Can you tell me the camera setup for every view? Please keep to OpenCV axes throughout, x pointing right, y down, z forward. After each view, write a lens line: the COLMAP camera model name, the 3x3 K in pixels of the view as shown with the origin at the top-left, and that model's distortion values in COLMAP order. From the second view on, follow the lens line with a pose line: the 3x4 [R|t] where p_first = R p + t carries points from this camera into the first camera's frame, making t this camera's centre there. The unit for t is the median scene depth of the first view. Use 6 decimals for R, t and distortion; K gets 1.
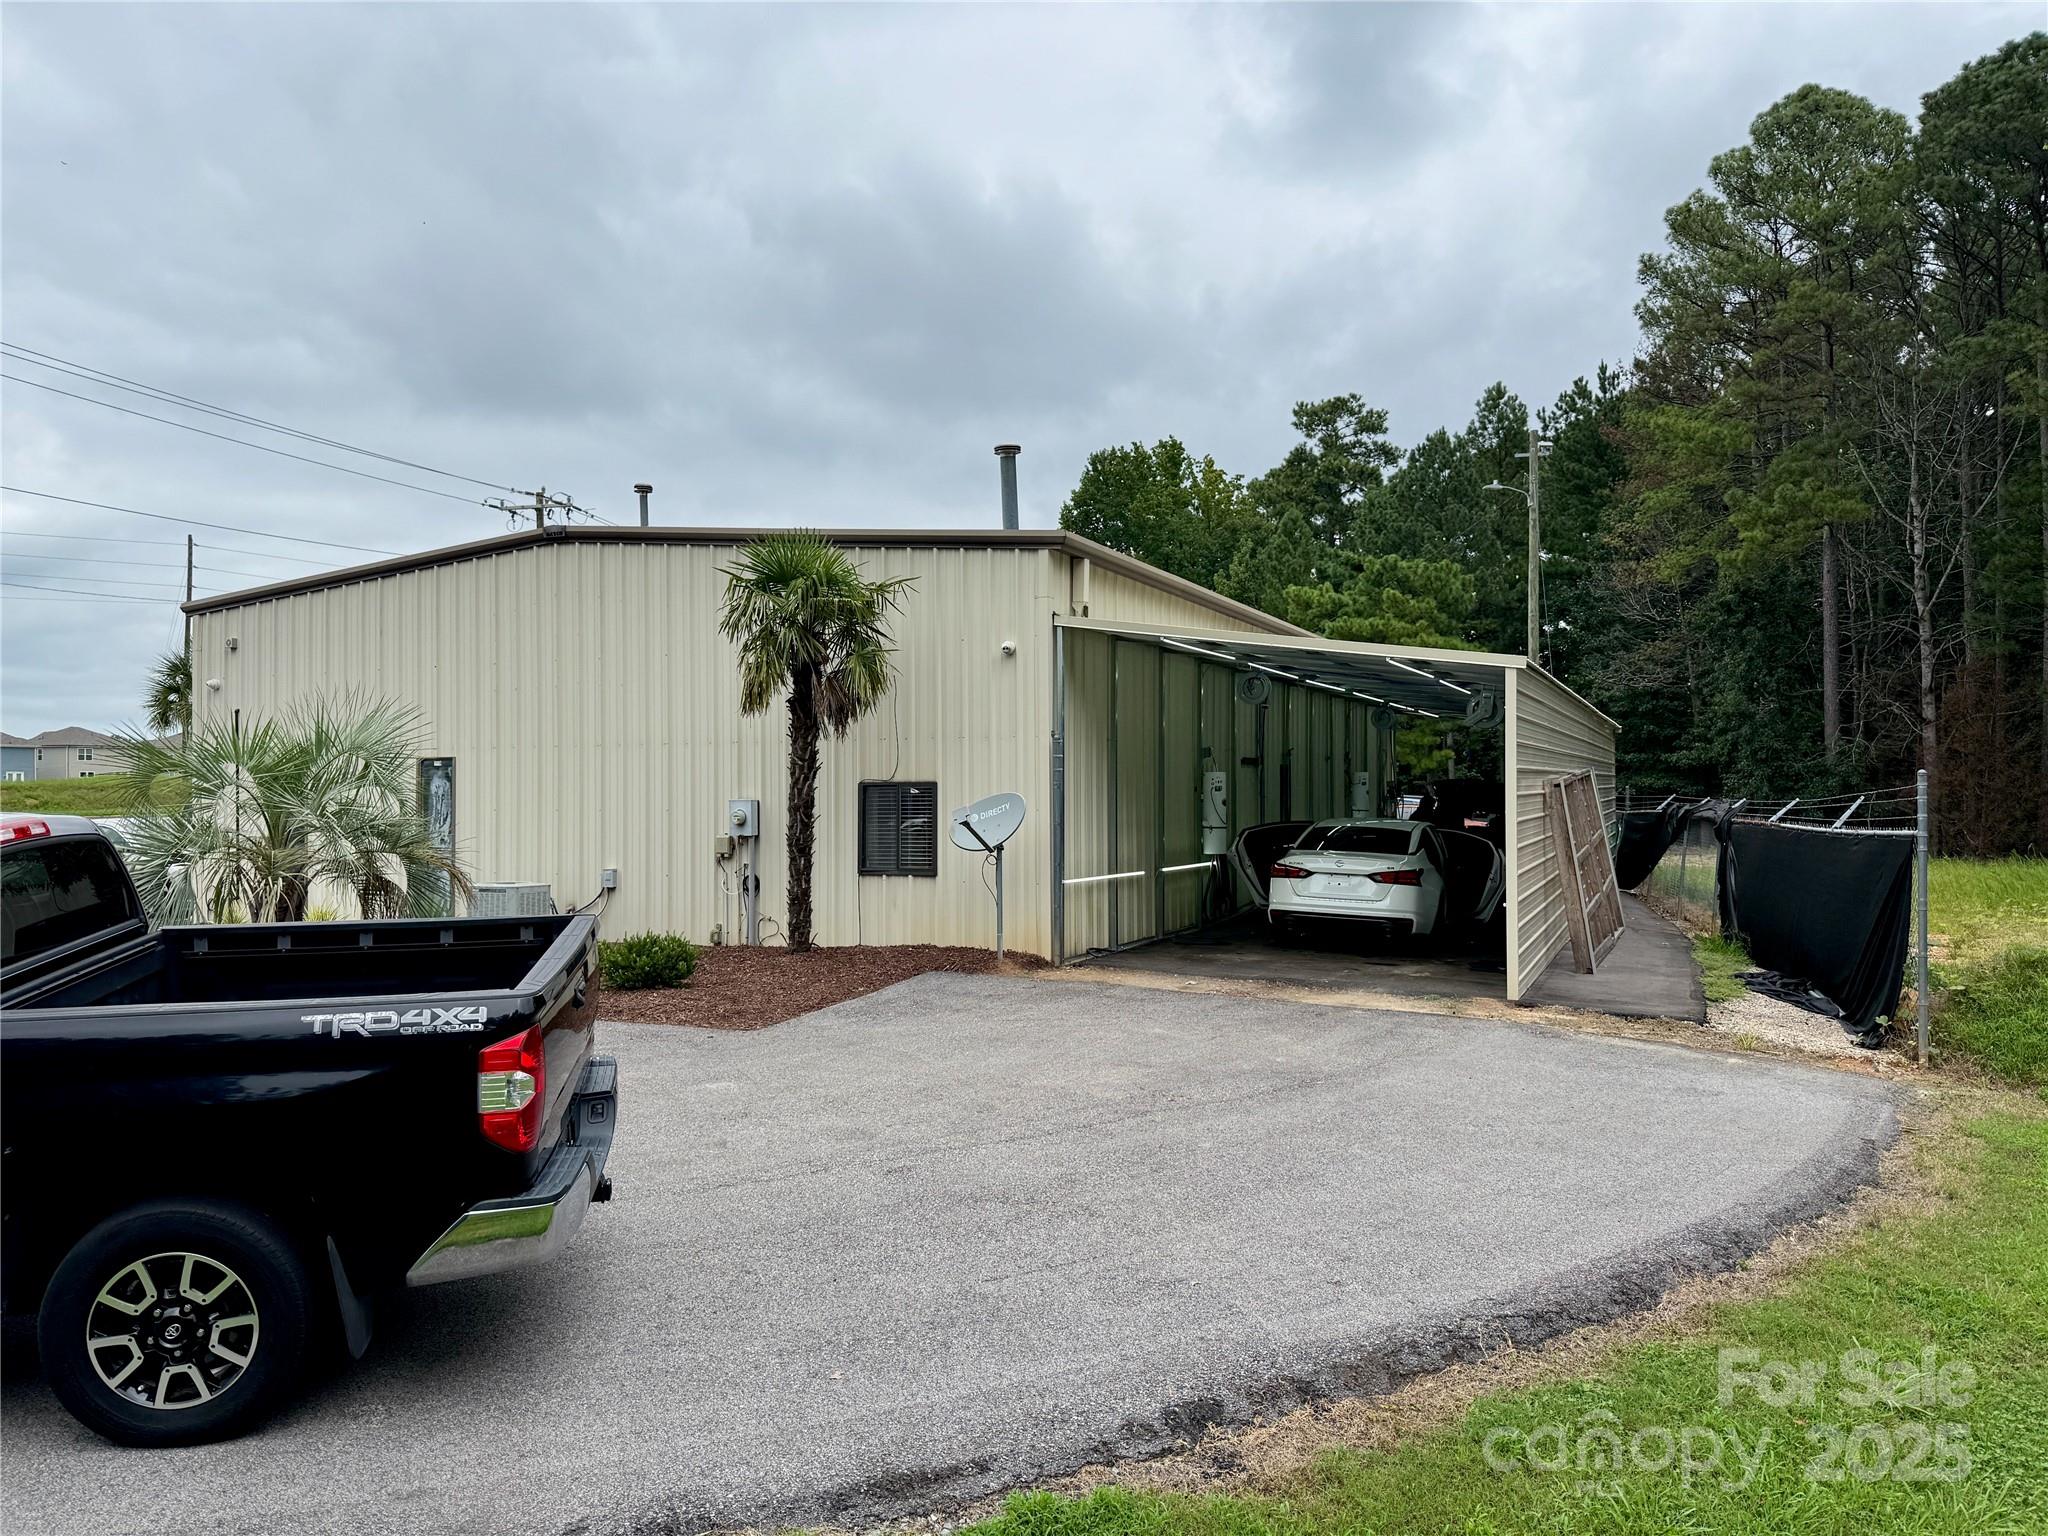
lens RADIAL K [[1423.1, 0, 1006.6], [0, 1423.1, 775.6], [0, 0, 1]] dist [0.089840, -0.134607]
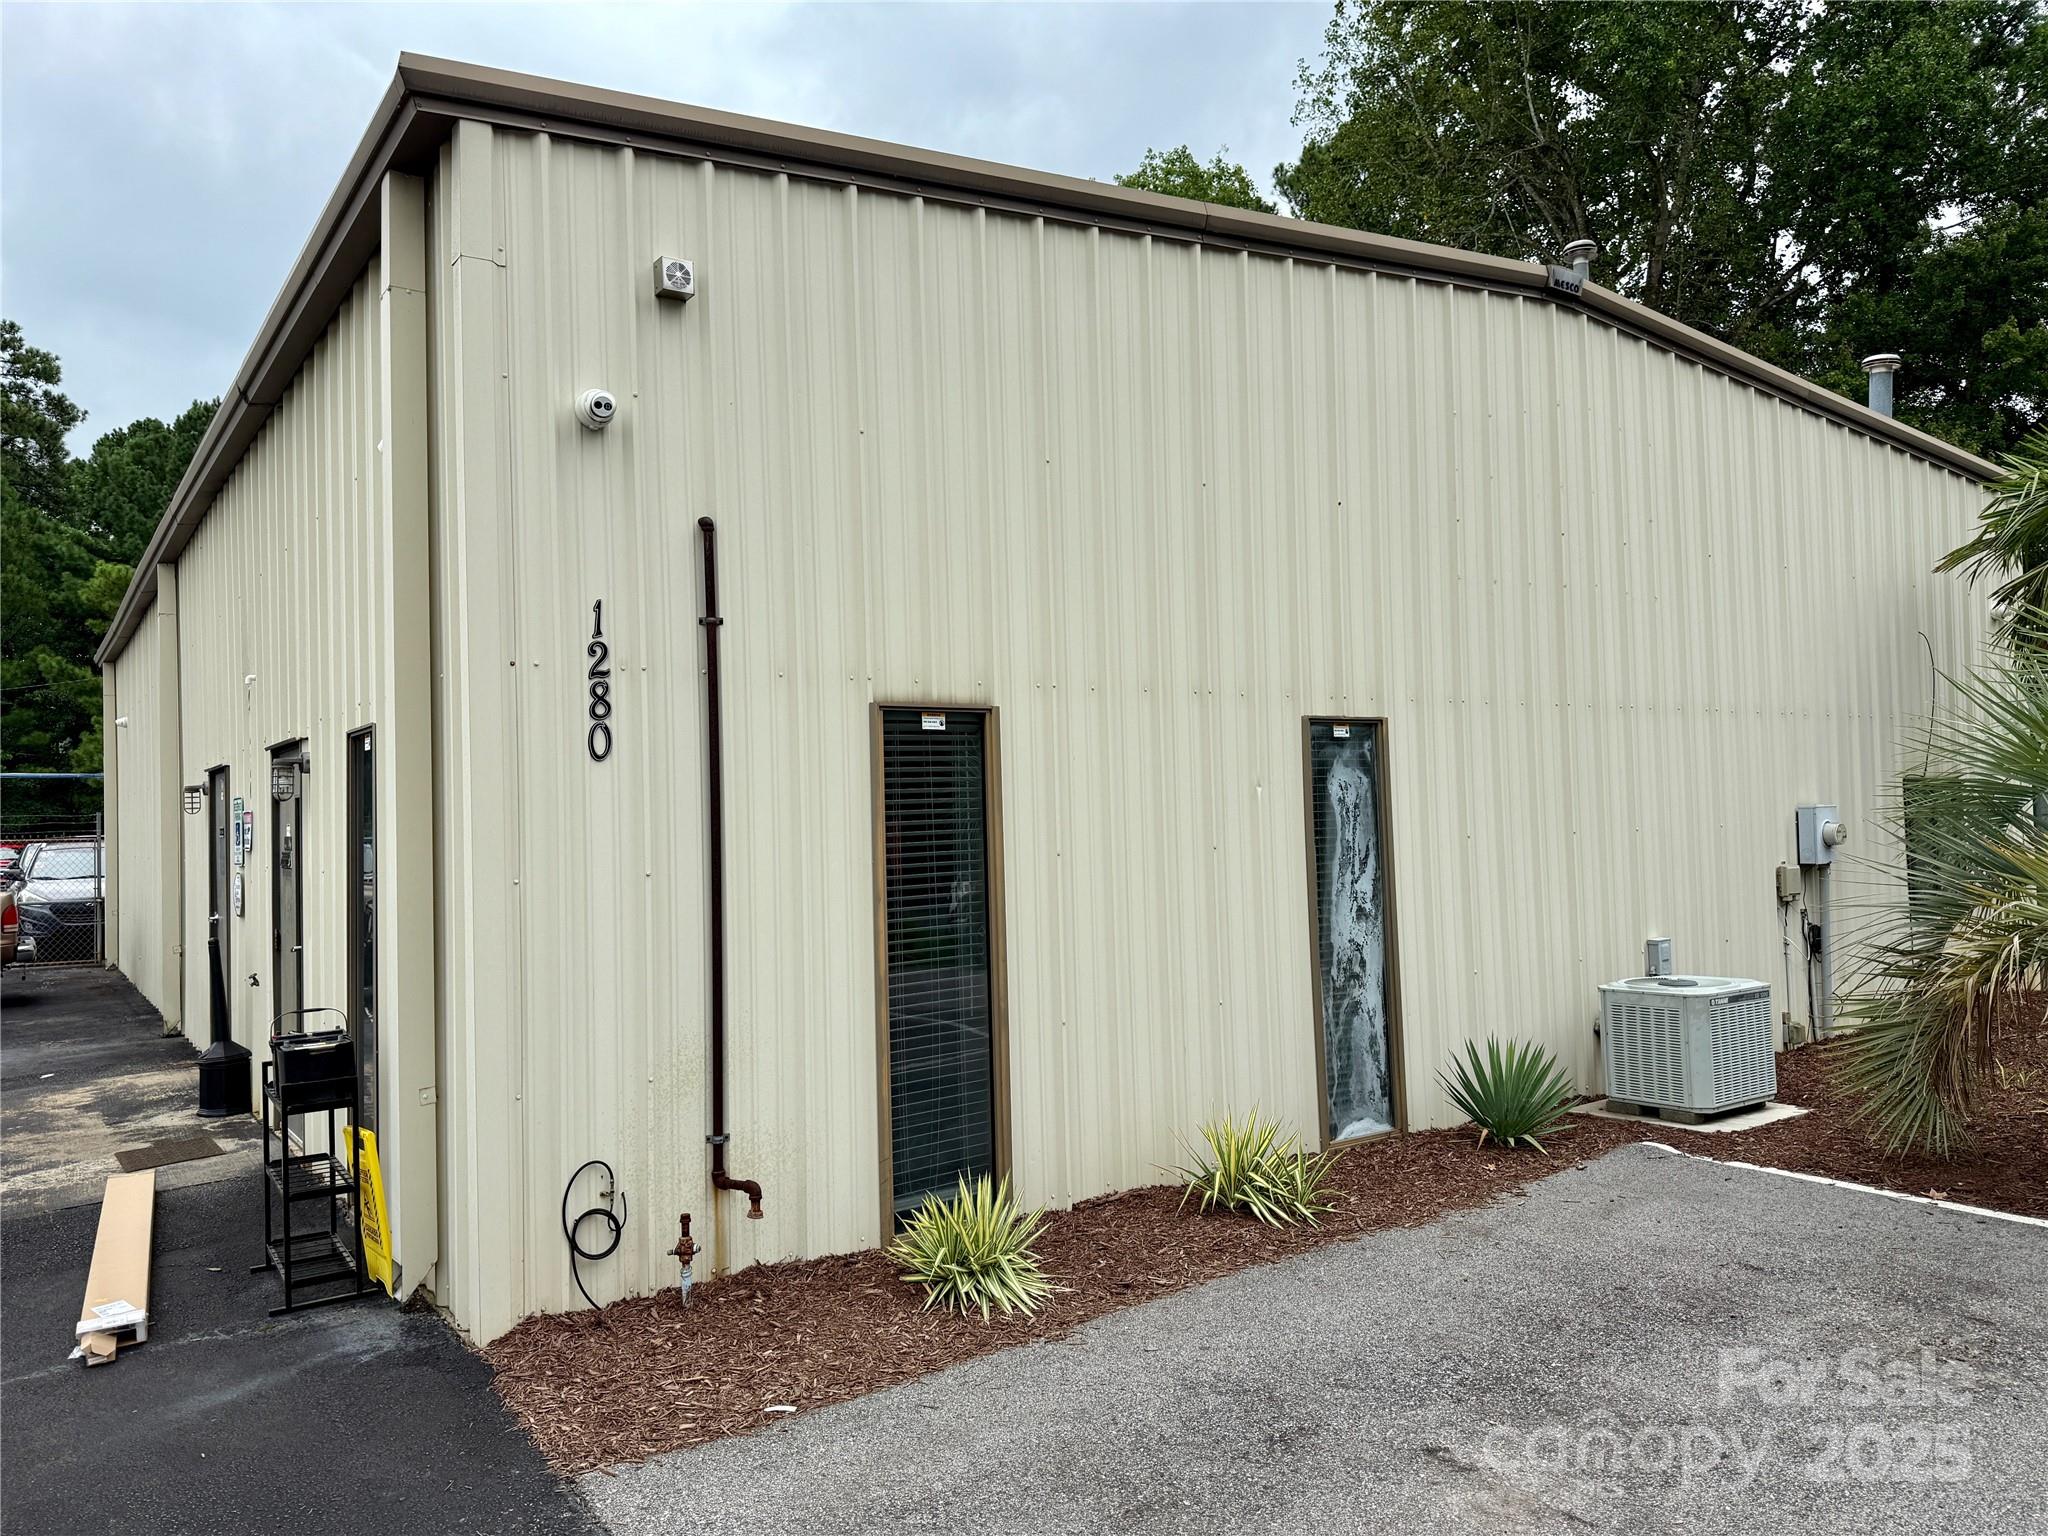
lens RADIAL K [[1421.8, 0, 1005.5], [0, 1421.8, 768.1], [0, 0, 1]] dist [0.094109, -0.085346]
pose [[0.499032, 0.020989, 0.866329, -0.936280], [0.015797, 0.999320, -0.033311, 0.017223], [-0.866440, 0.030308, 0.498361, 1.011900]]
